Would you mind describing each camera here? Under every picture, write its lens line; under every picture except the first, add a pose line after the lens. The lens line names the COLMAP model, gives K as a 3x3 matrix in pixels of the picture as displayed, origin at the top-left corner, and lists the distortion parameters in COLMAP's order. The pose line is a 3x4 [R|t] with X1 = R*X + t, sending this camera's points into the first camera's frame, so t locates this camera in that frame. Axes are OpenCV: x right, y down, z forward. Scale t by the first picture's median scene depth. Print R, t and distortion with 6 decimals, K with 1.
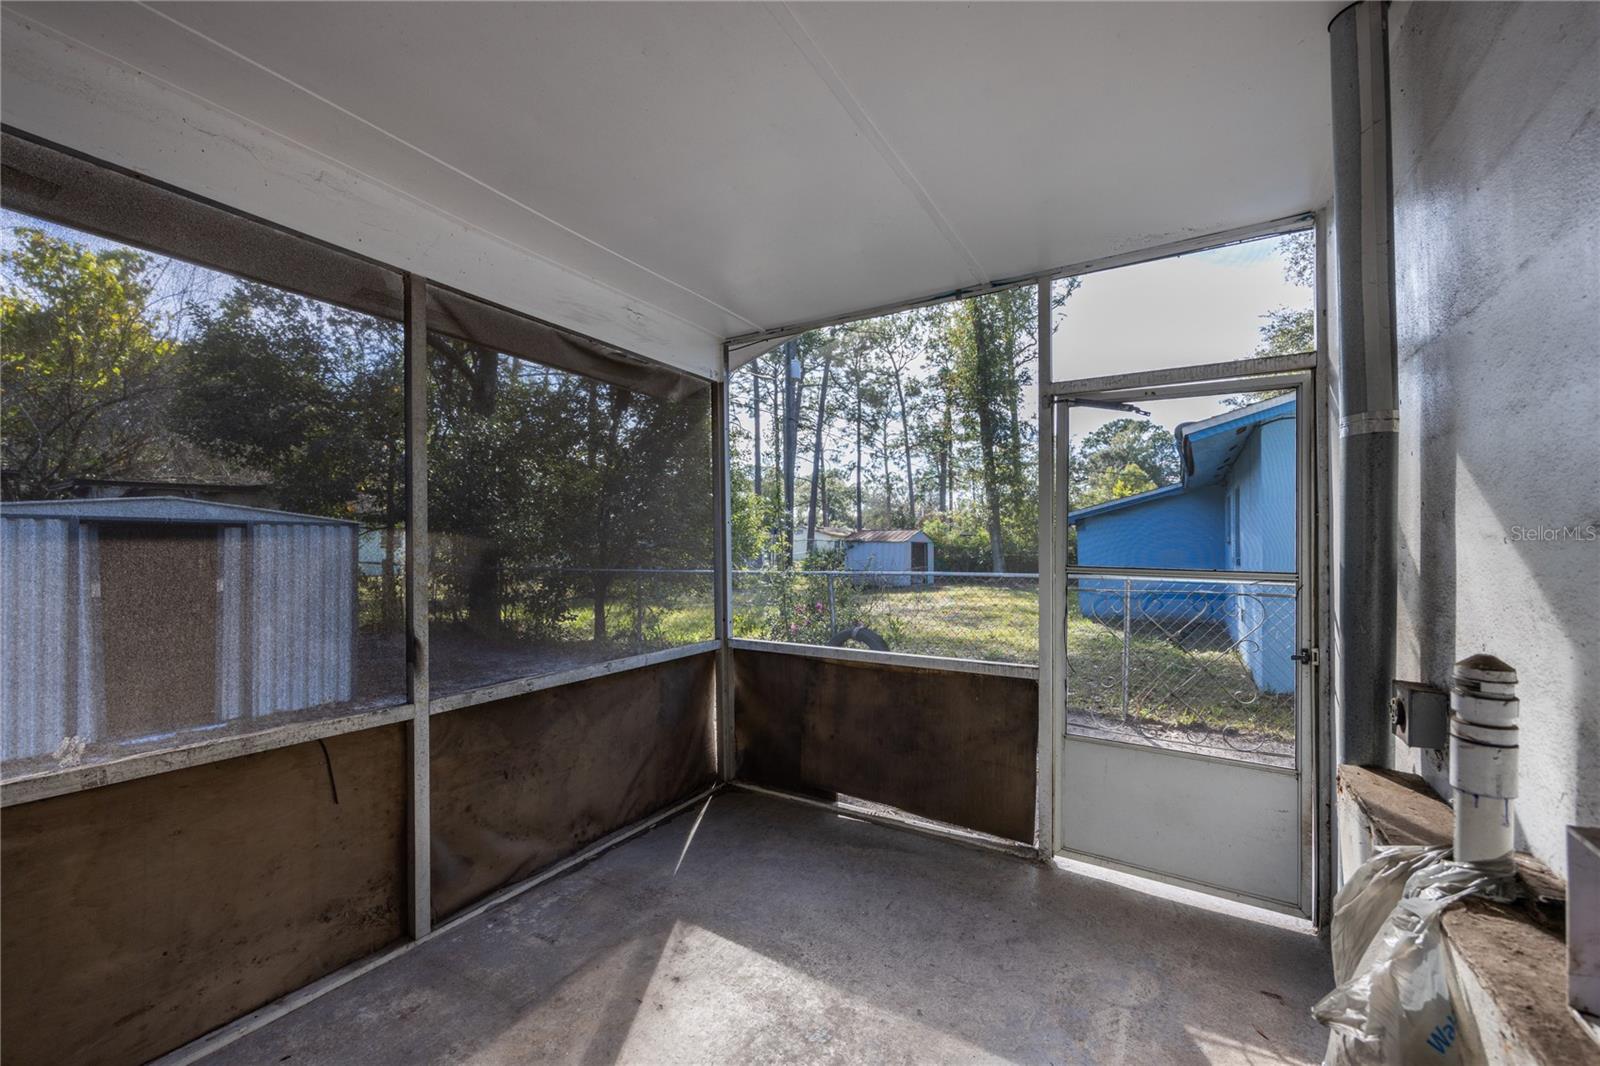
lens RADIAL K [[638.6, 0, 802.2], [0, 638.6, 544.4], [0, 0, 1]] dist [-0.006008, -0.000048]
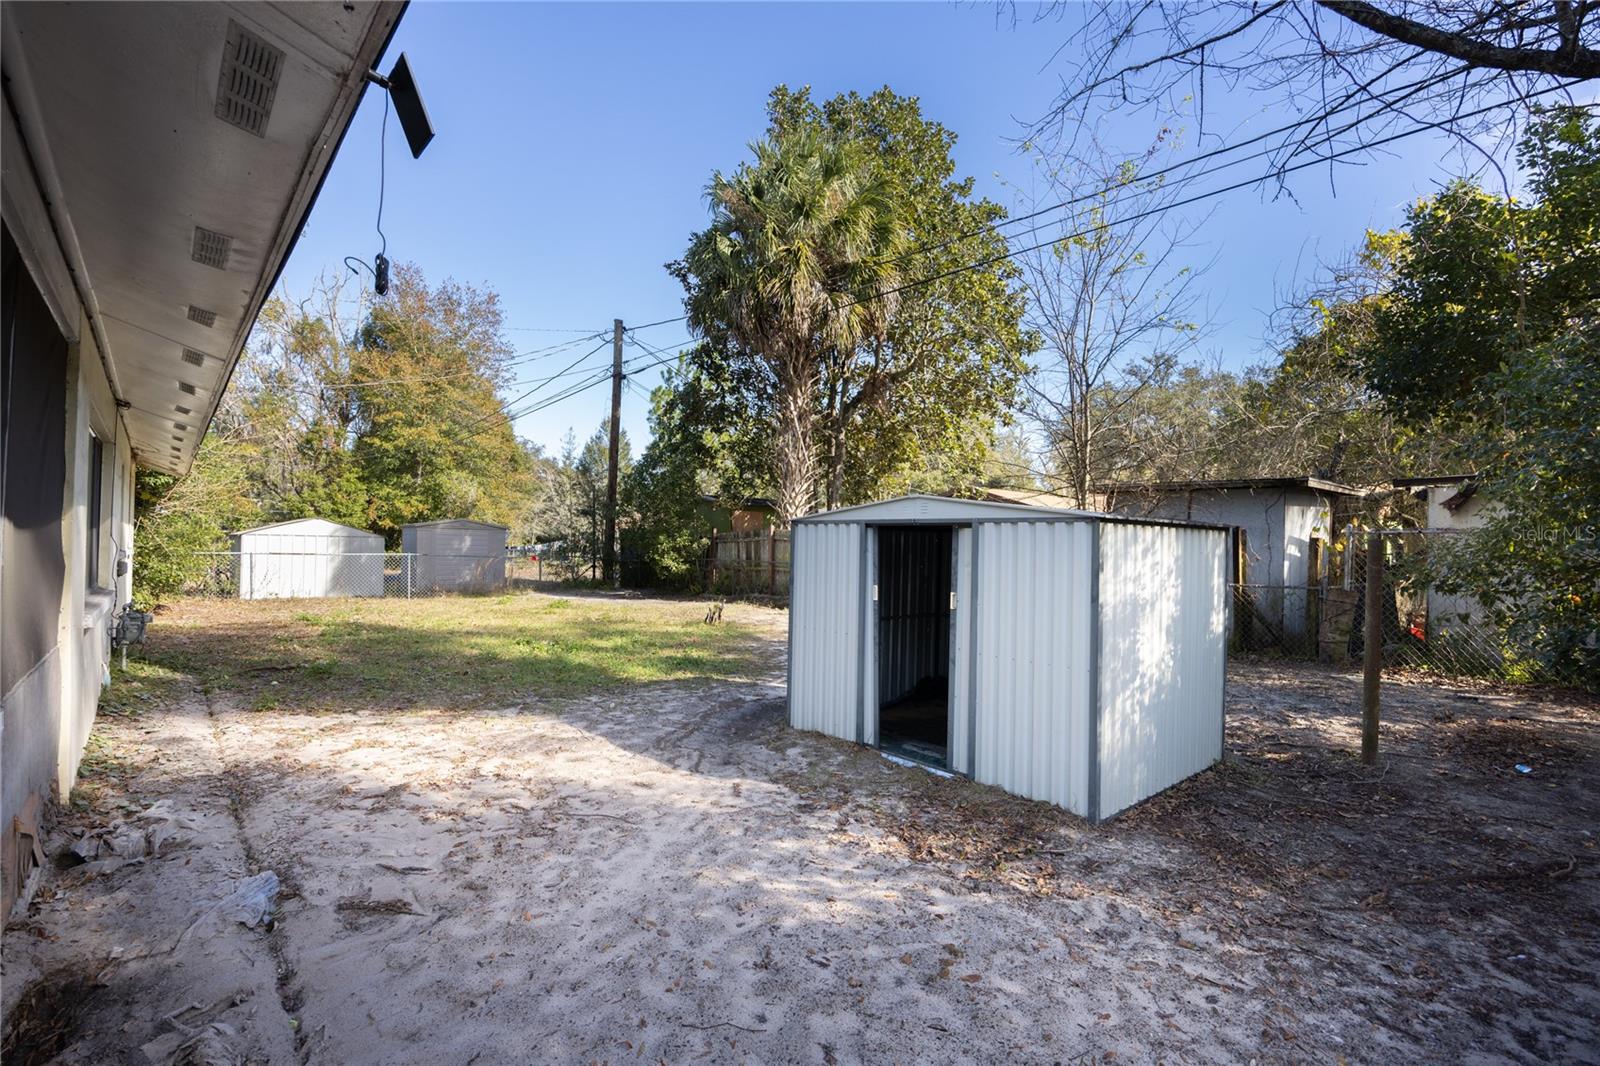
lens RADIAL K [[713.9, 0, 797.8], [0, 713.9, 537.3], [0, 0, 1]] dist [-0.013440, 0.000555]
pose [[-0.274286, -0.015388, -0.961525, 0.037127], [-0.017542, 0.999786, -0.010996, -0.002191], [0.961488, 0.013851, -0.274497, 2.063762]]
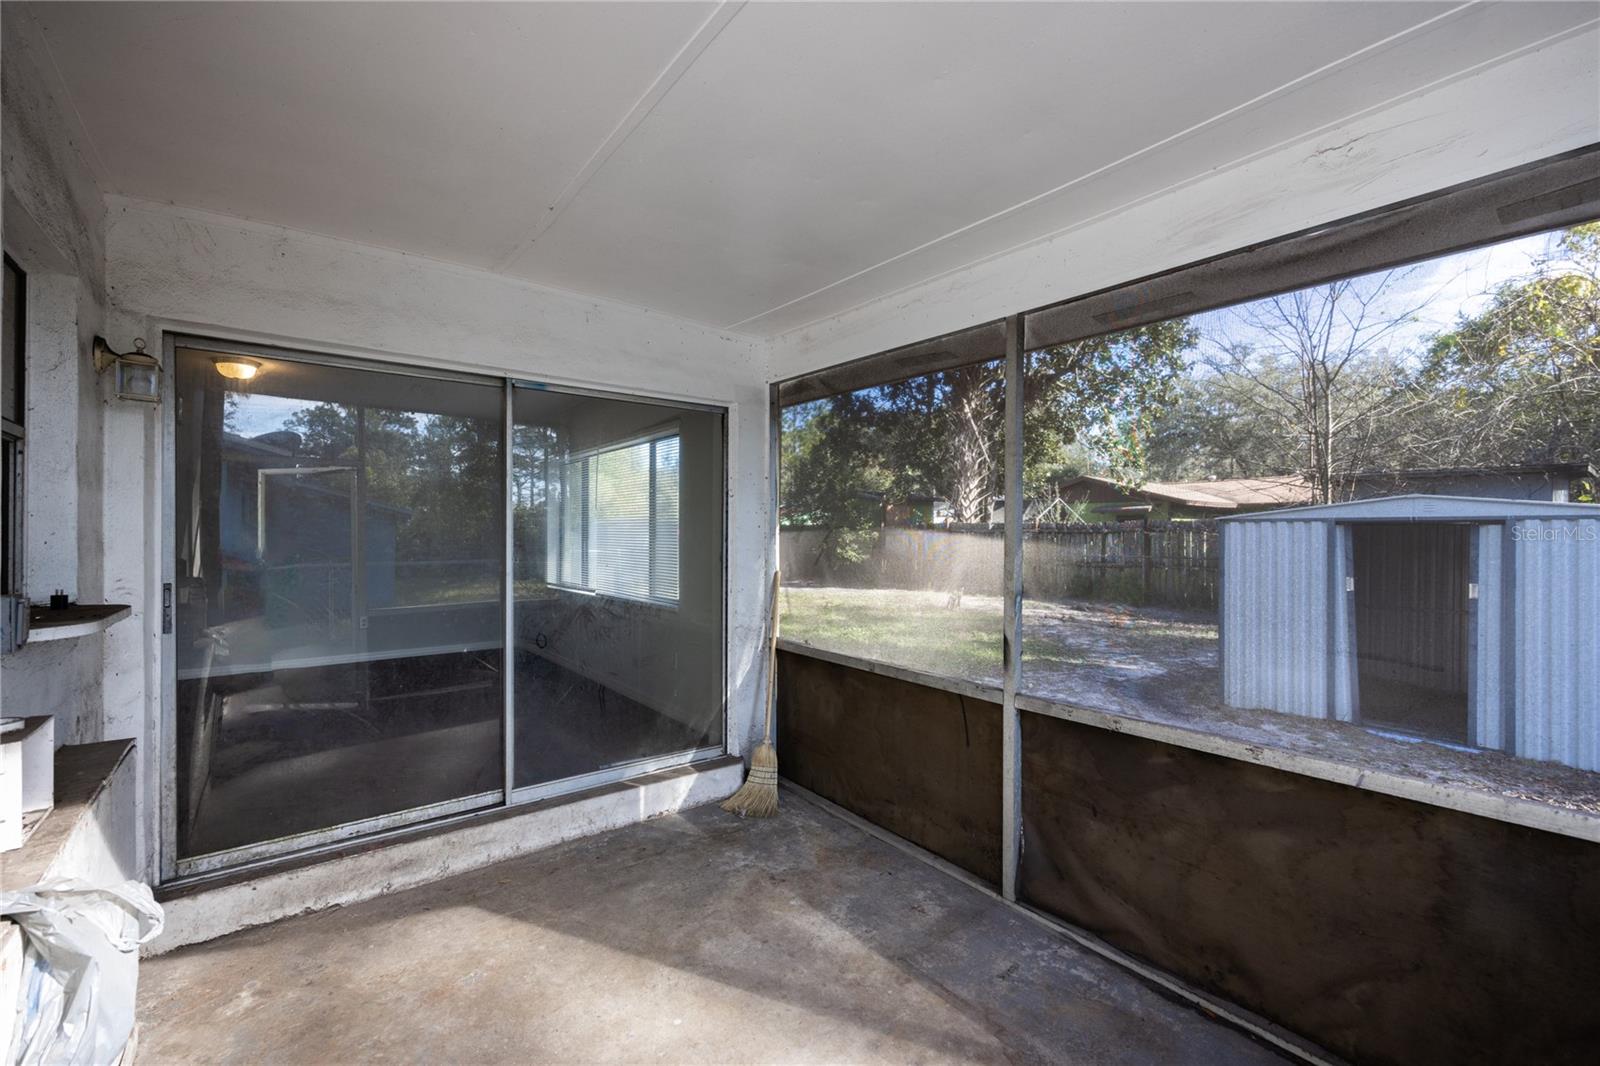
lens RADIAL K [[653.9, 0, 810.8], [0, 653.9, 541.2], [0, 0, 1]] dist [-0.001514, -0.000082]
pose [[-0.349092, 0.011484, -0.937018, 0.506264], [0.000557, 0.999927, 0.012047, -0.030447], [0.937088, 0.003684, -0.349073, 0.889007]]
